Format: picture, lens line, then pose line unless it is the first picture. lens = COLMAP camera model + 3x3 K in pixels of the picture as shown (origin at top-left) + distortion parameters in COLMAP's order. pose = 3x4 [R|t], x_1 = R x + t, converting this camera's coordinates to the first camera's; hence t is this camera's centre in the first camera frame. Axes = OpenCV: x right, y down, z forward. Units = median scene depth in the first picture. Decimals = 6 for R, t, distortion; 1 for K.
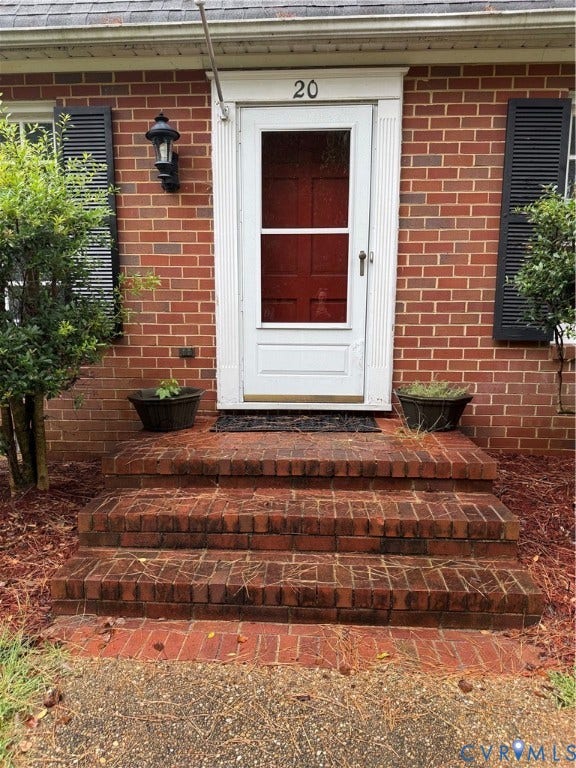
lens RADIAL K [[538.5, 0, 274.9], [0, 538.5, 388.3], [0, 0, 1]] dist [0.038781, -0.059479]
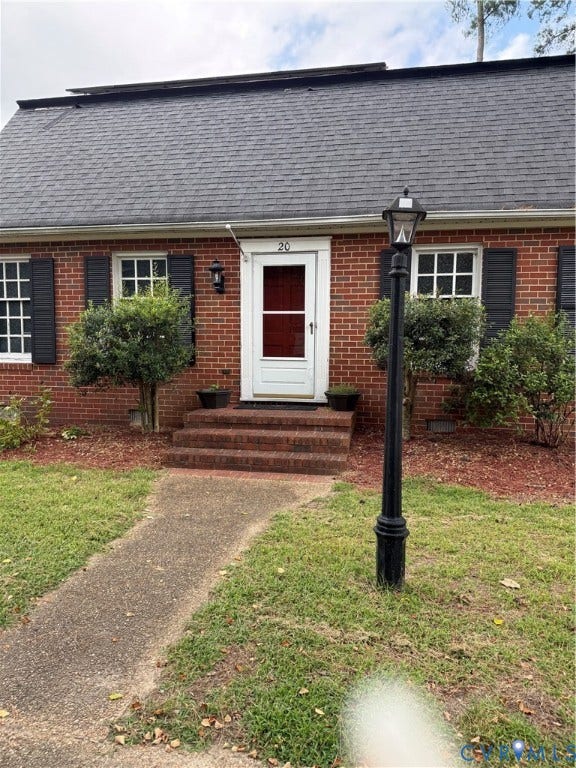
lens RADIAL K [[538.5, 0, 288.6], [0, 538.5, 387.9], [0, 0, 1]] dist [0.038781, -0.059479]
pose [[0.992059, 0.015552, -0.124804, 0.331791], [-0.023989, 0.997506, -0.066387, 0.126351], [0.123461, 0.068854, 0.989958, -0.989840]]
